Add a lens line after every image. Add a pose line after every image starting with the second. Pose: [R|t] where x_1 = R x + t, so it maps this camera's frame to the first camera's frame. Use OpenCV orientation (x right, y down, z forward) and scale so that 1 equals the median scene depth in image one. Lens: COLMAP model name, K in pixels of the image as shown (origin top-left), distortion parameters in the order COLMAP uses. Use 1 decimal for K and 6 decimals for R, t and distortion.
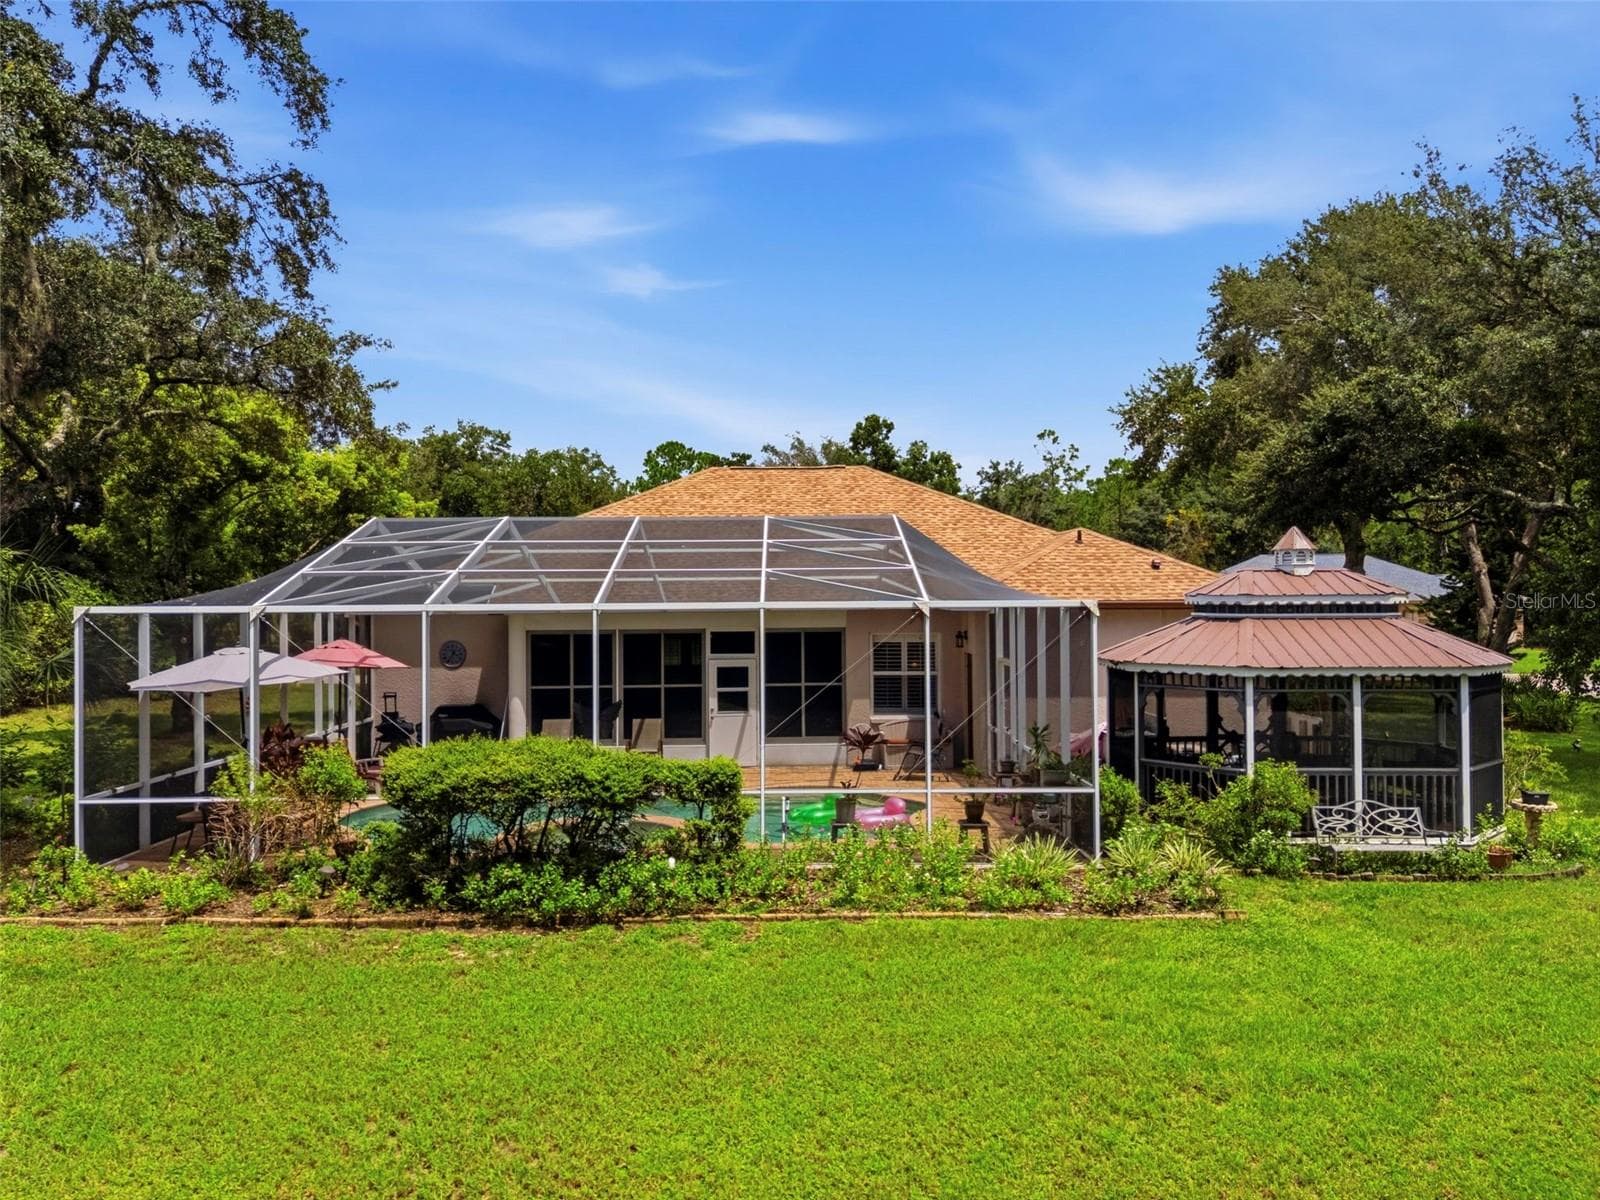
lens RADIAL K [[1177.8, 0, 804.5], [0, 1177.8, 599.9], [0, 0, 1]] dist [0.068455, -0.035399]
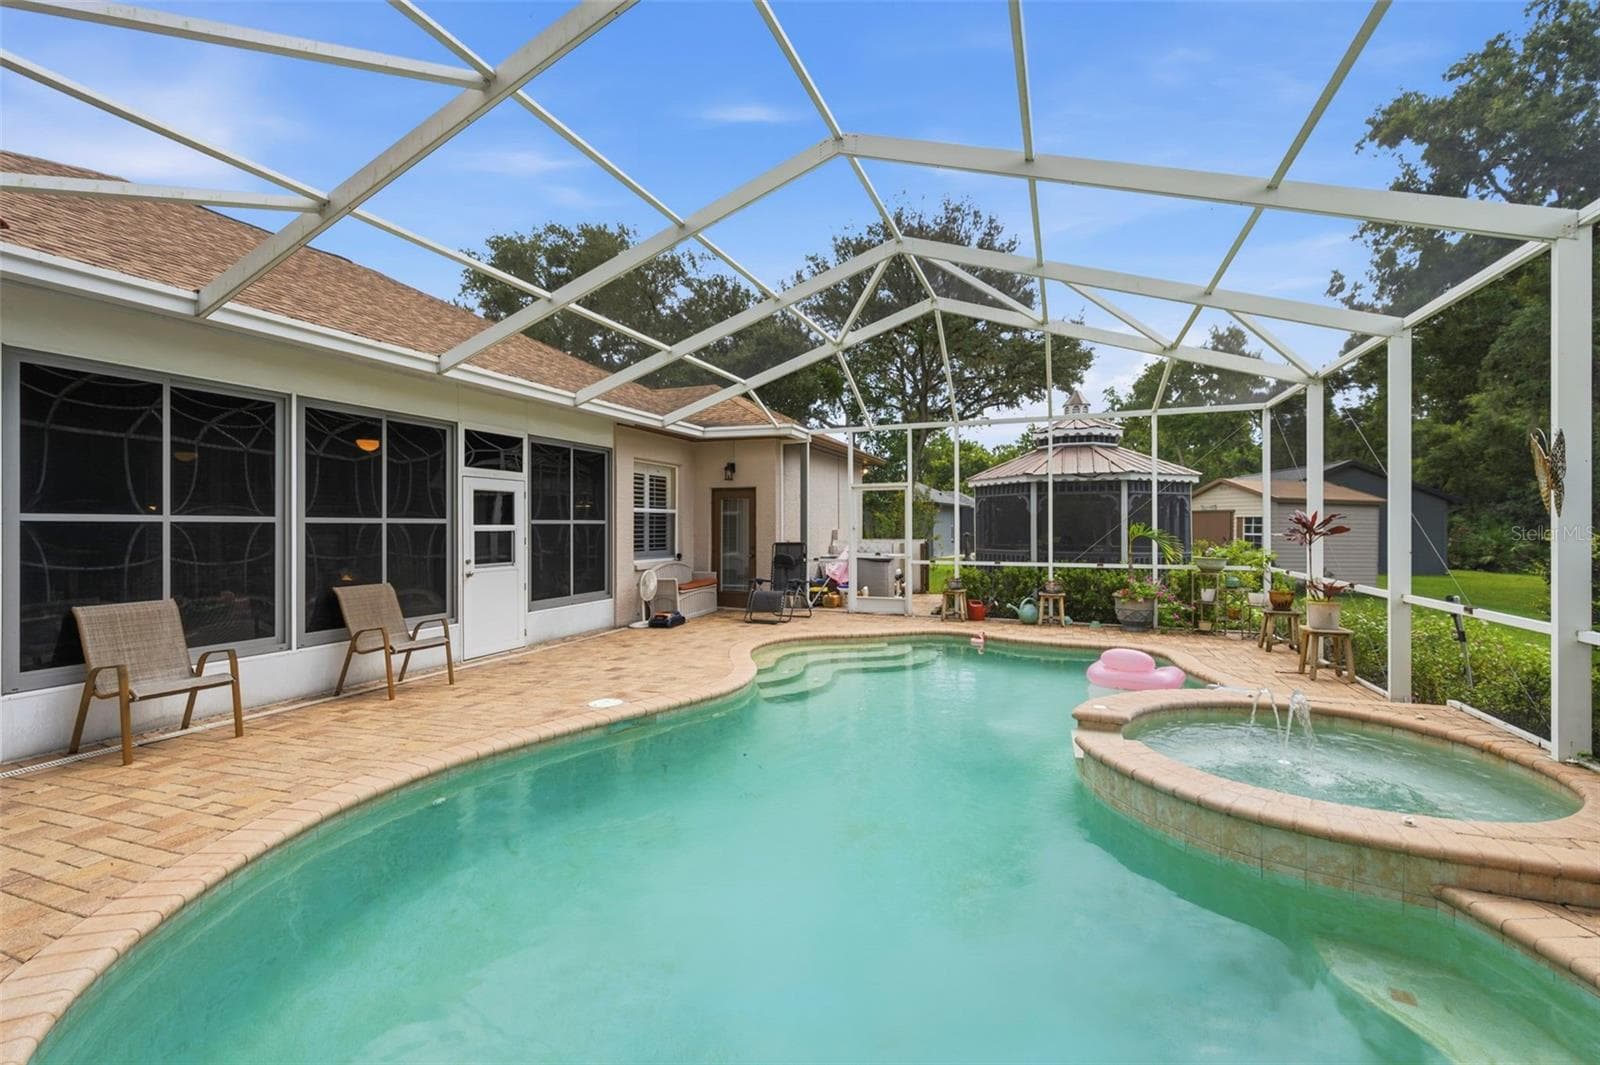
lens RADIAL K [[741.7, 0, 798.2], [0, 741.7, 530.1], [0, 0, 1]] dist [-0.001858, 0.000439]
pose [[0.400844, 0.003843, 0.916138, -0.436643], [-0.003707, 0.999990, -0.002573, 0.096386], [-0.916139, -0.002365, 0.400854, 0.871739]]
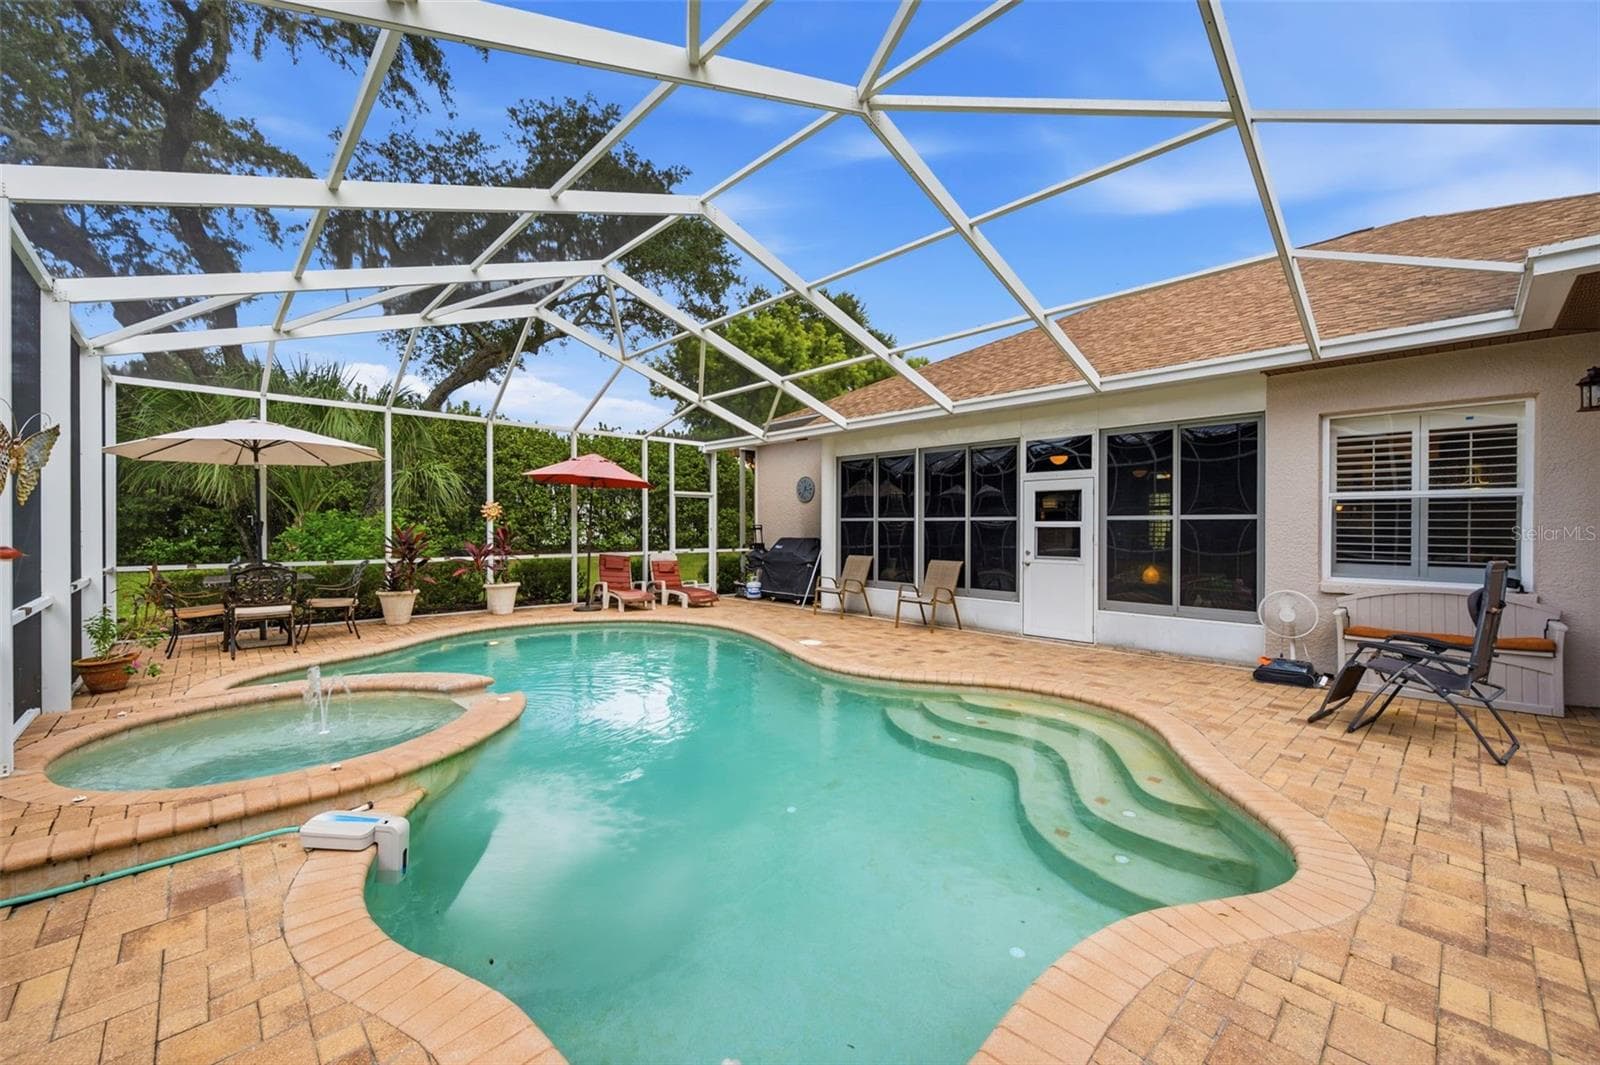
lens RADIAL K [[639.0, 0, 792.3], [0, 639.0, 525.3], [0, 0, 1]] dist [0.006082, -0.000448]
pose [[0.658112, 0.007620, -0.752881, 0.142450], [-0.005158, 0.999971, 0.005612, 0.093693], [0.752902, 0.000190, 0.658132, 0.804644]]
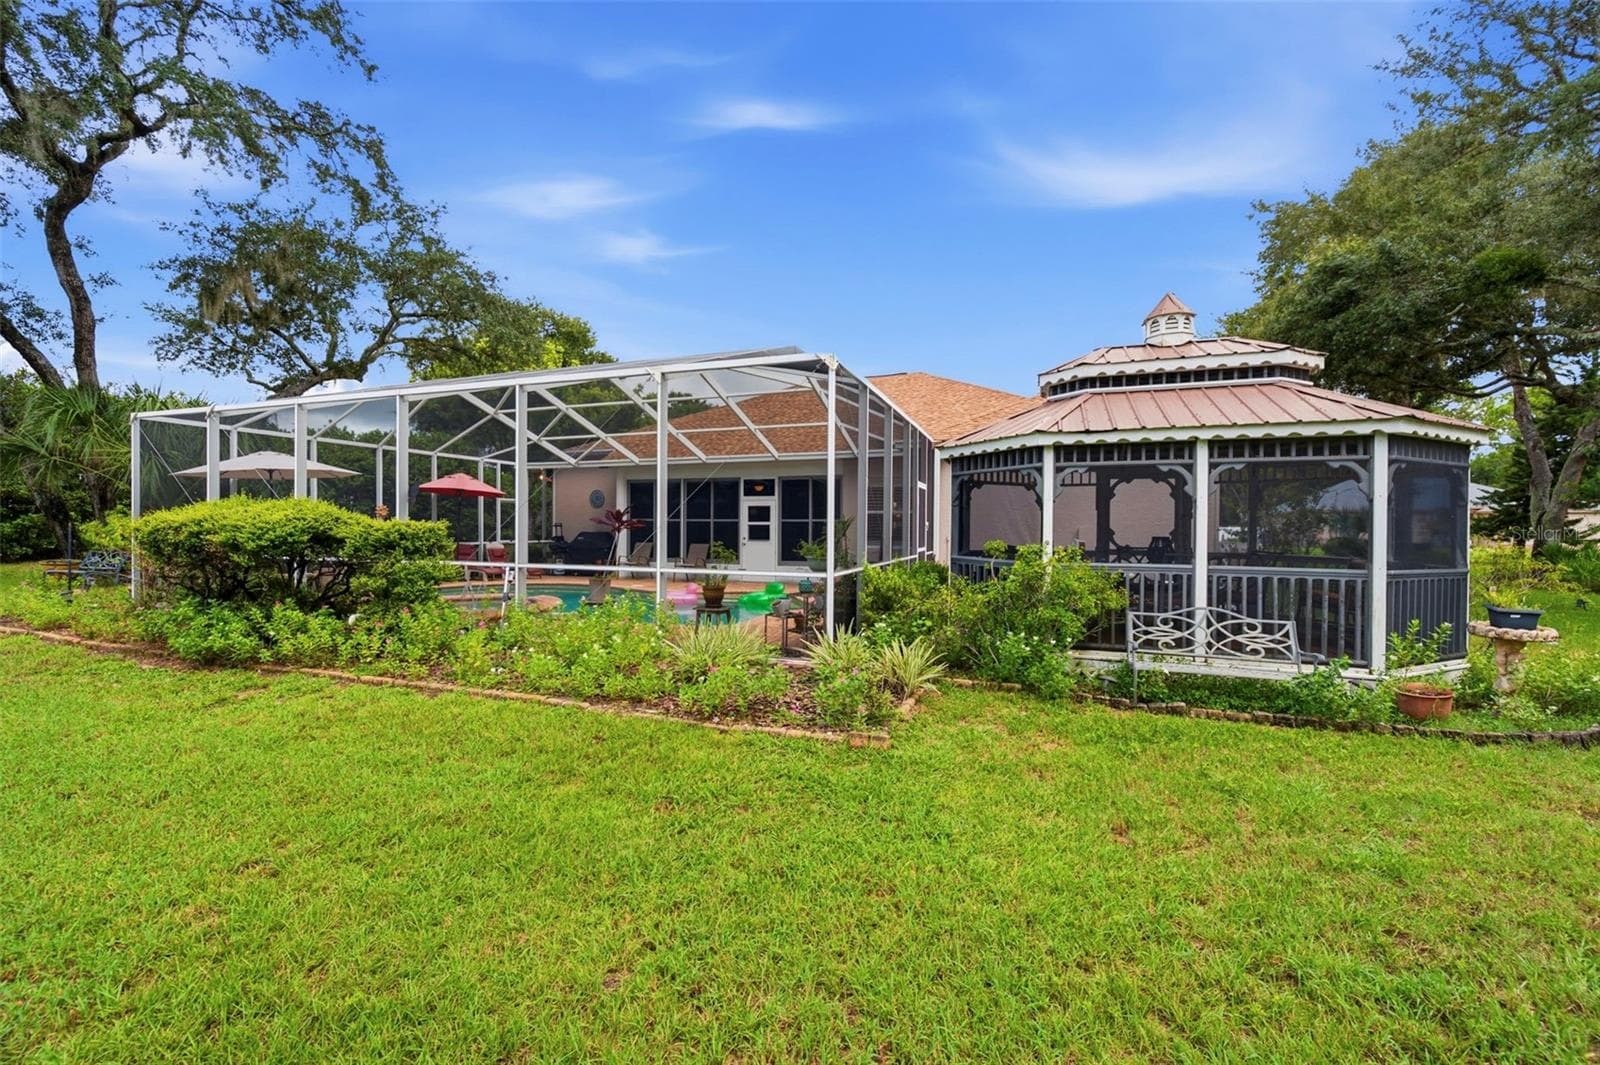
lens RADIAL K [[639.0, 0, 807.8], [0, 639.0, 532.2], [0, 0, 1]] dist [0.006082, -0.000448]
pose [[0.934165, 0.013893, -0.356570, 0.305481], [-0.010877, 0.999886, 0.010462, 0.096687], [0.356675, -0.005895, 0.934210, 0.438442]]
